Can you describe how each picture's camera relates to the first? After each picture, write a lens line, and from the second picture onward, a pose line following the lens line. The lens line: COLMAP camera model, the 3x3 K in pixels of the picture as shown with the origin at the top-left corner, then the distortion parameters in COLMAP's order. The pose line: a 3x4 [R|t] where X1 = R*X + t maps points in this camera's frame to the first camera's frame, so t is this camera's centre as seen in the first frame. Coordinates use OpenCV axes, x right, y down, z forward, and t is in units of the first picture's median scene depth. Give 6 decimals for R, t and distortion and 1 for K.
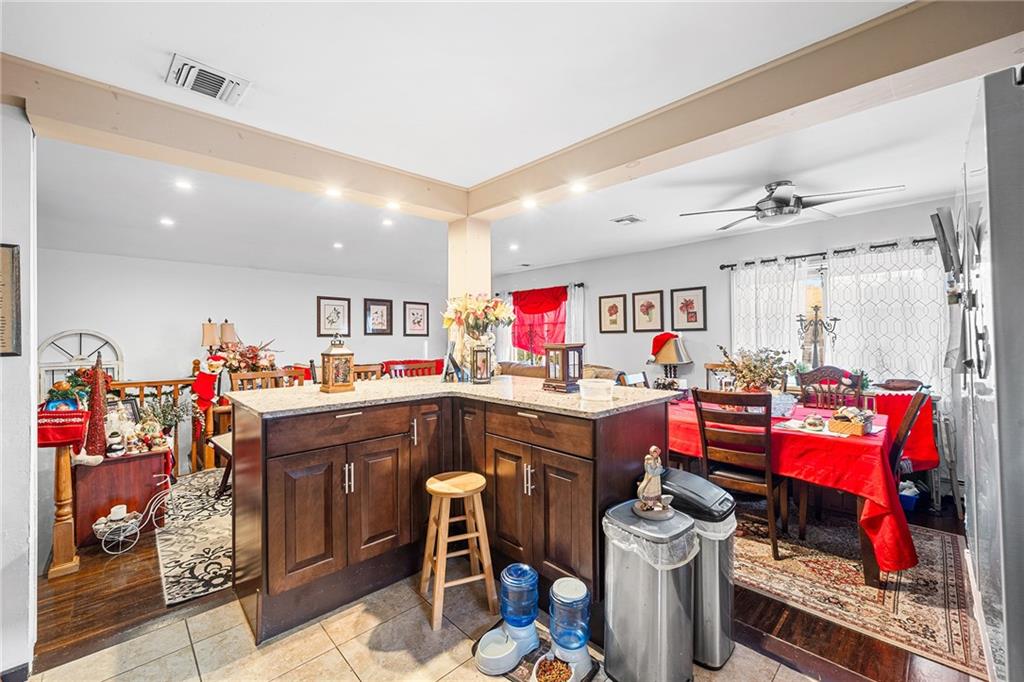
lens RADIAL K [[410.4, 0, 506.1], [0, 410.4, 334.4], [0, 0, 1]] dist [-0.000743, -0.000138]
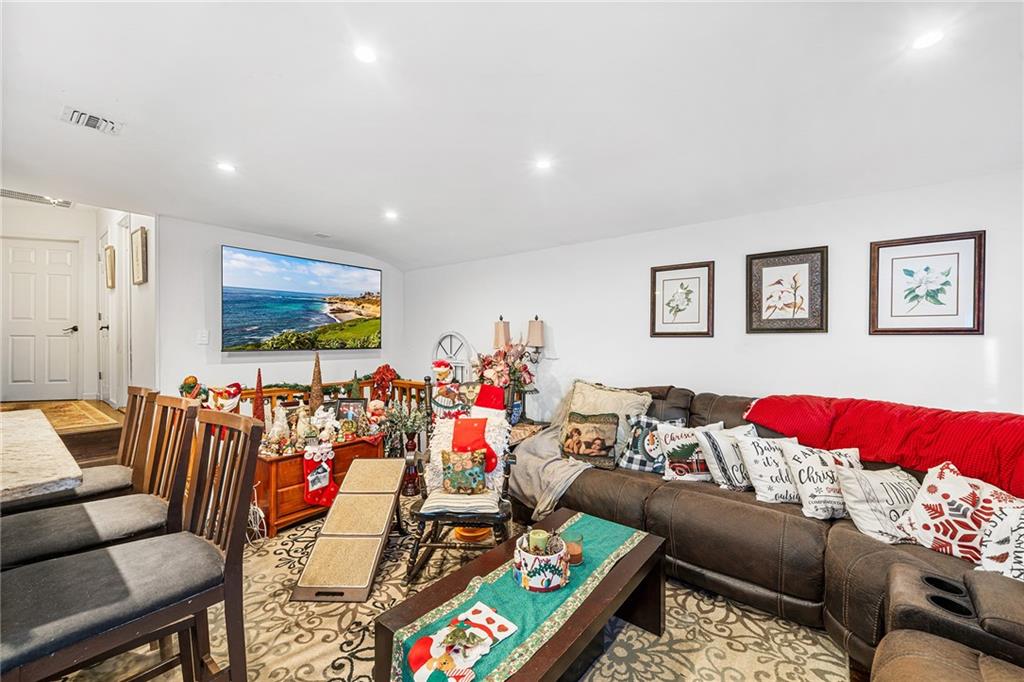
lens RADIAL K [[407.4, 0, 506.2], [0, 407.4, 341.1], [0, 0, 1]] dist [-0.000268, -0.000080]
pose [[0.146706, 0.009148, -0.989138, 0.096486], [0.008982, 0.999904, 0.010579, 0.004253], [0.989139, -0.010436, 0.146610, 0.787259]]
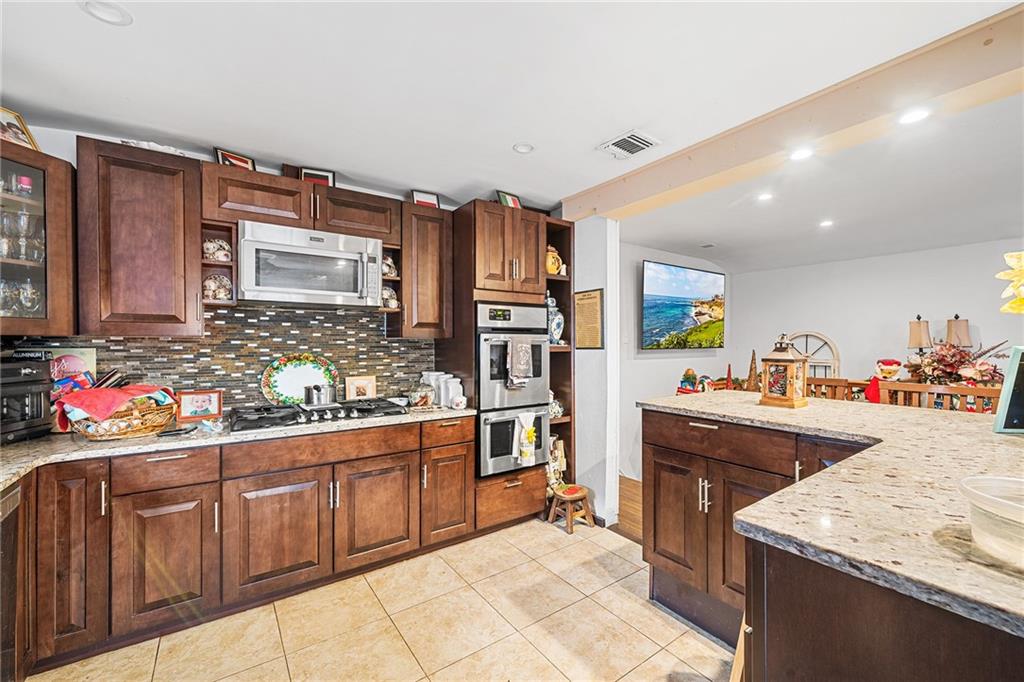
lens RADIAL K [[417.4, 0, 510.0], [0, 417.4, 344.6], [0, 0, 1]] dist [-0.000035, -0.000060]
pose [[-0.142849, 0.014197, -0.989643, 0.214192], [0.010806, 0.999860, 0.012784, 0.000993], [0.989686, -0.008868, -0.142982, 0.262829]]
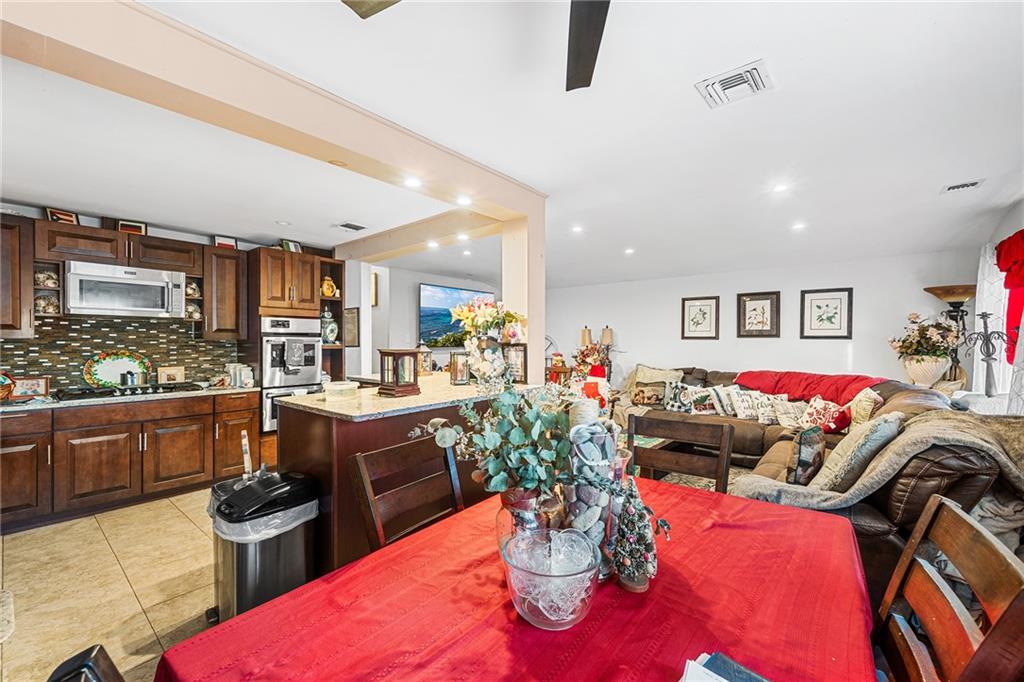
lens RADIAL K [[413.4, 0, 506.4], [0, 413.4, 342.4], [0, 0, 1]] dist [-0.000466, -0.000187]
pose [[0.126158, 0.012194, -0.991935, 0.528654], [0.006682, 0.999891, 0.013142, -0.002895], [0.991988, -0.008286, 0.126063, 0.504928]]
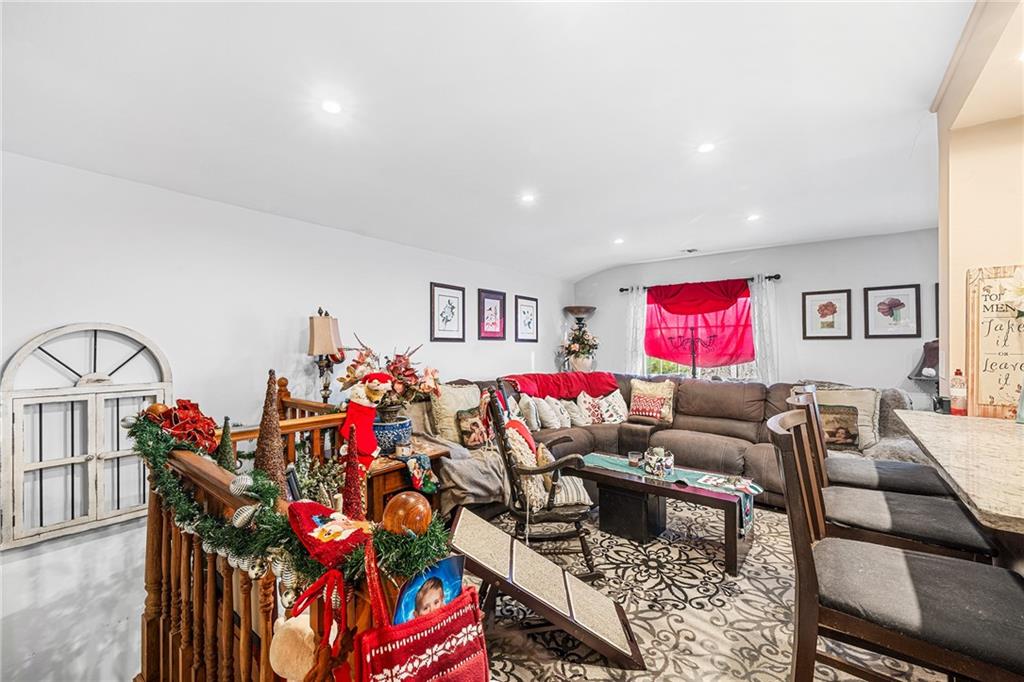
lens RADIAL K [[413.4, 0, 506.4], [0, 413.4, 342.4], [0, 0, 1]] dist [-0.000466, -0.000187]
pose [[0.989451, 0.007188, 0.144690, -0.482590], [-0.007227, 0.999974, -0.000255, 0.007720], [-0.144688, -0.000793, 0.989477, 0.331356]]
